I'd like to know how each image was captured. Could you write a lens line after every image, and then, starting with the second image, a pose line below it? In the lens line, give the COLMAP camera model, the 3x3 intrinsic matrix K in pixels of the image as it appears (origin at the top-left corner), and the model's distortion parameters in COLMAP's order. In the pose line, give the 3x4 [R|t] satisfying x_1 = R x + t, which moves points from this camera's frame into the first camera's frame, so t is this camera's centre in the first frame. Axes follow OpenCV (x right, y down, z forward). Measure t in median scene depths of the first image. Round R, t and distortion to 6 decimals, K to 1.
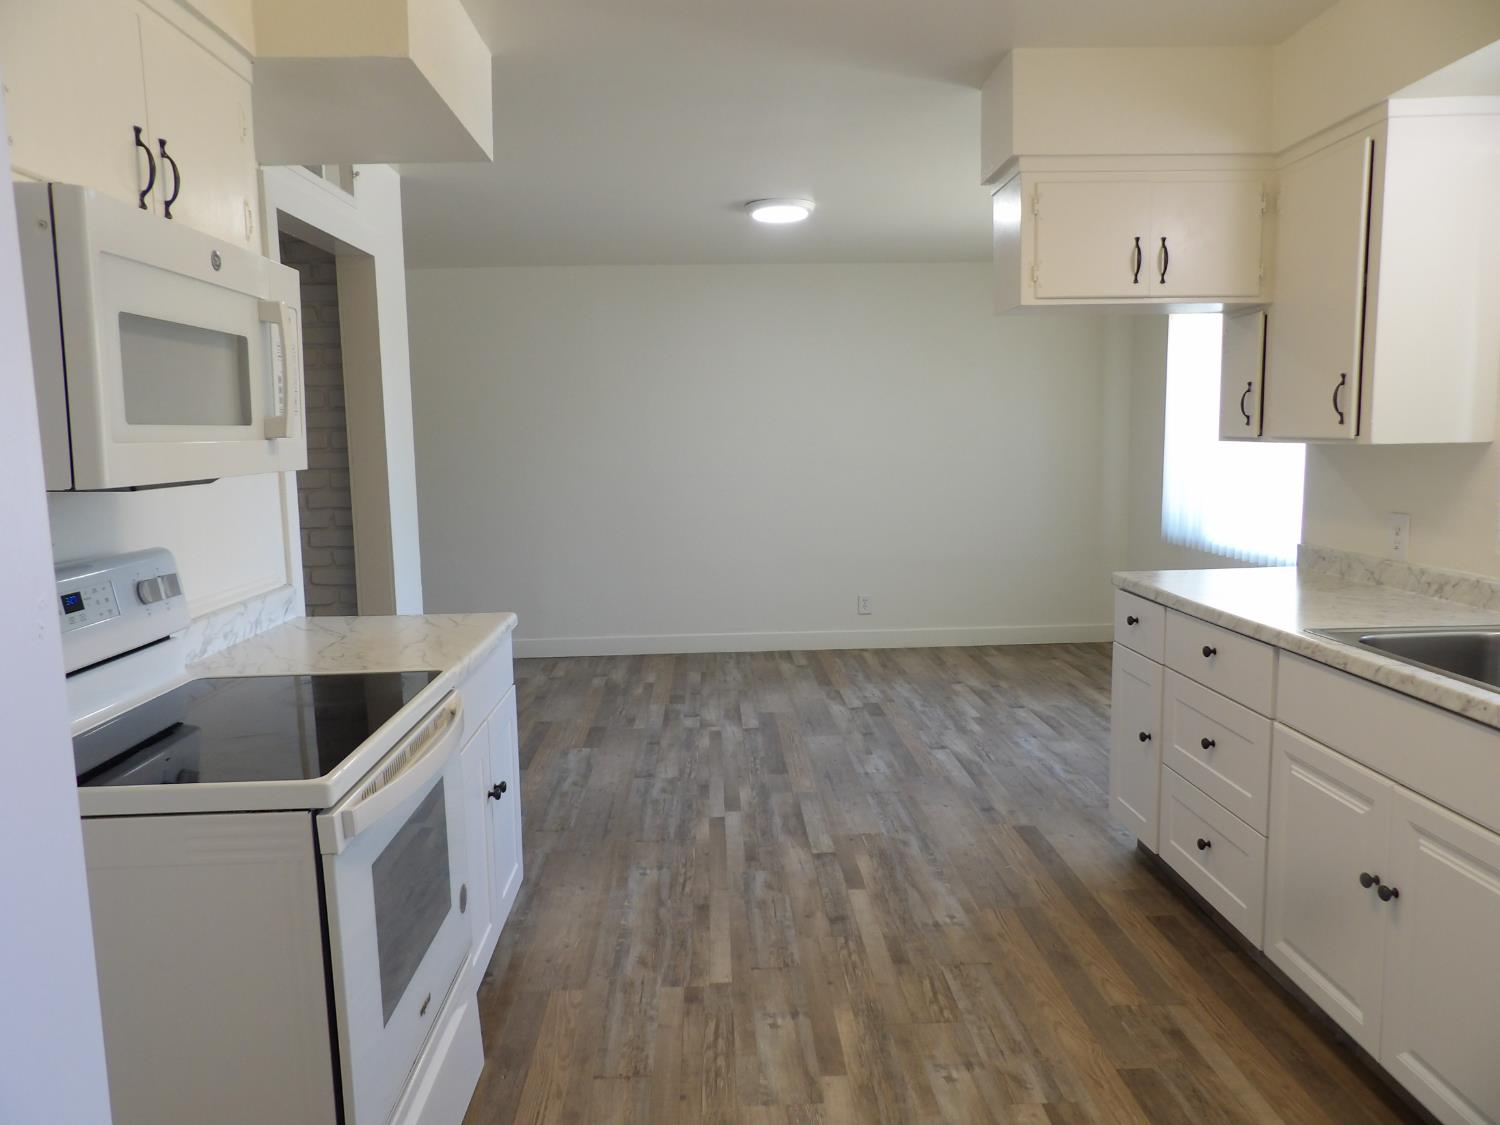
lens RADIAL K [[1067.5, 0, 749.3], [0, 1067.5, 562.9], [0, 0, 1]] dist [-0.018096, 0.019751]
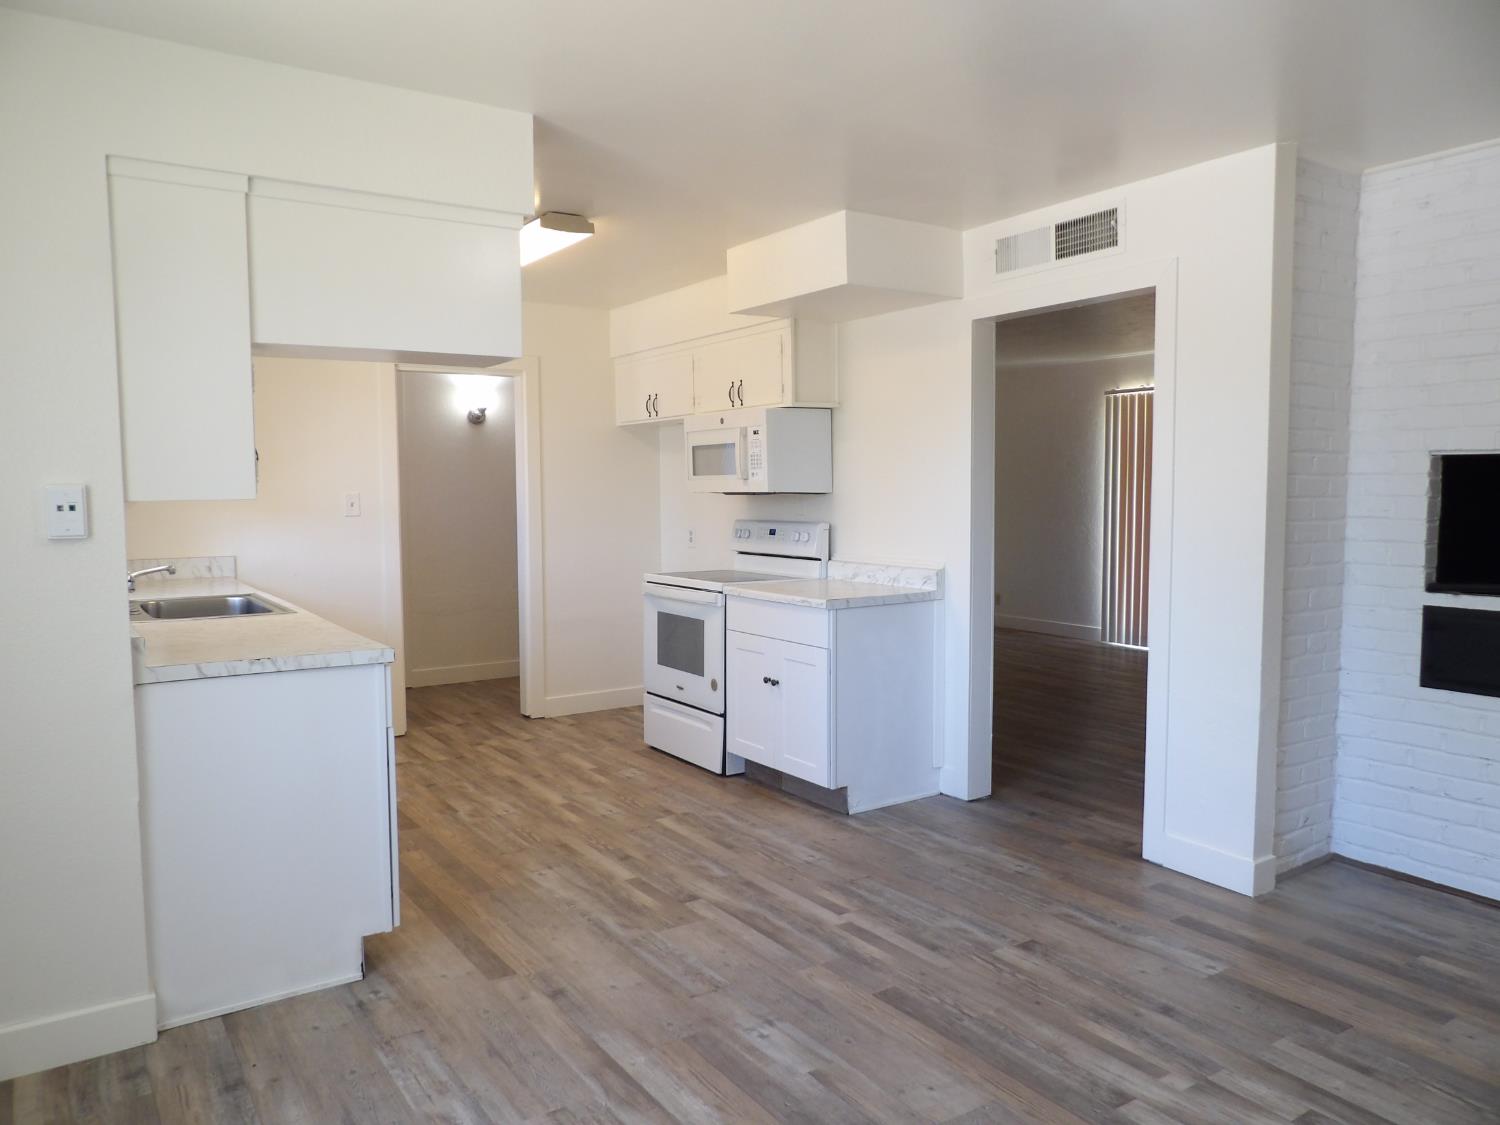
lens RADIAL K [[1067.5, 0, 748.0], [0, 1067.5, 563.1], [0, 0, 1]] dist [-0.018096, 0.019751]
pose [[-0.844818, 0.057209, -0.531987, 0.534104], [-0.048208, 0.982085, 0.182168, -0.219412], [0.532878, 0.179544, -0.826925, 1.786504]]
